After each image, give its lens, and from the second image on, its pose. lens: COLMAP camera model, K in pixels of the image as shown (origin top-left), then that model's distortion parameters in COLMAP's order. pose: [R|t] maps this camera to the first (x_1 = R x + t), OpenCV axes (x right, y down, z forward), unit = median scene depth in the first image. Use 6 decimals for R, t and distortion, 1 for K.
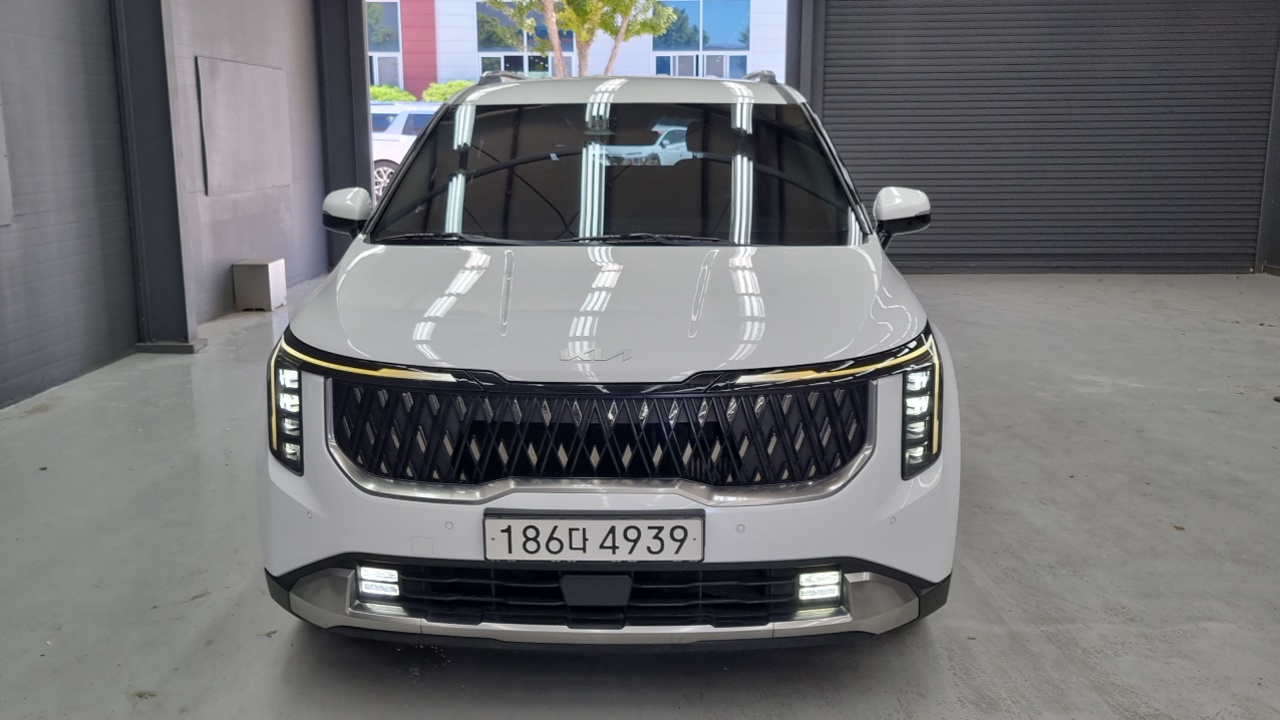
lens RADIAL K [[1025.9, 0, 631.2], [0, 1025.9, 361.5], [0, 0, 1]] dist [0.056403, -0.035783]
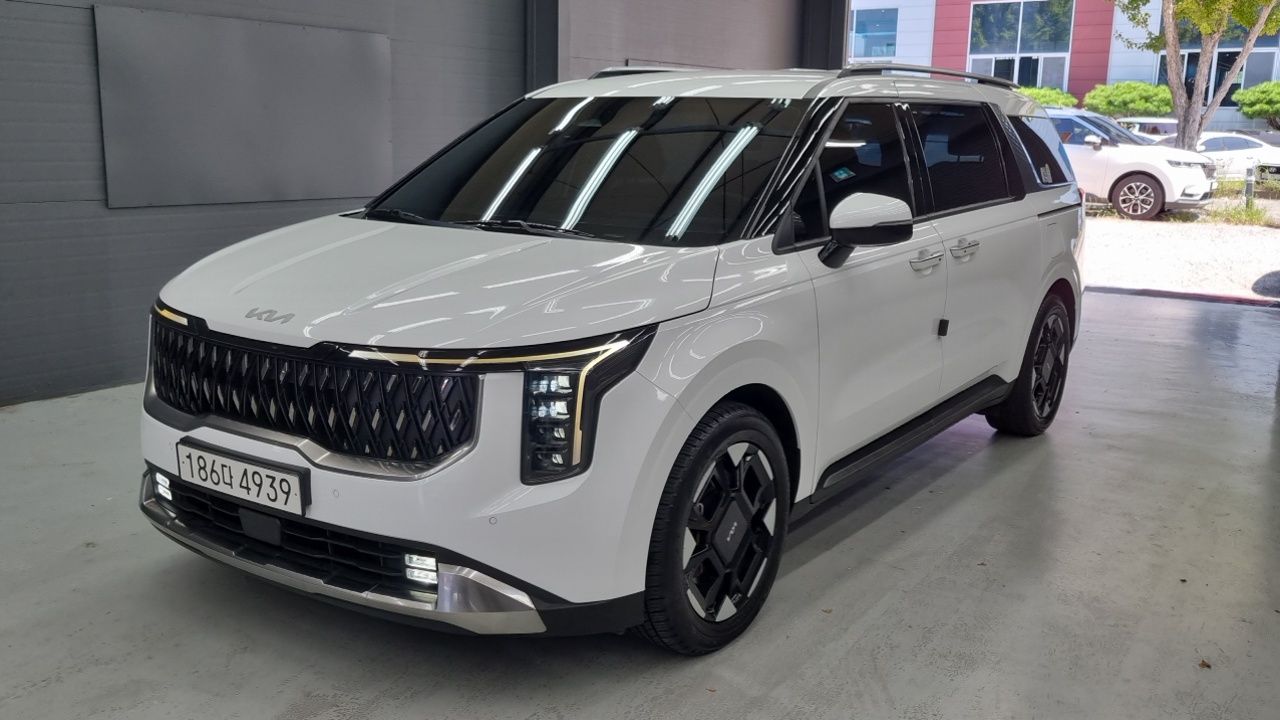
lens RADIAL K [[1025.9, 0, 644.5], [0, 1025.9, 358.1], [0, 0, 1]] dist [0.056403, -0.035783]
pose [[0.856185, 0.128071, -0.500545, 0.891446], [-0.129498, 0.991061, 0.032069, -0.050602], [0.500177, 0.037363, 0.865117, 0.238752]]
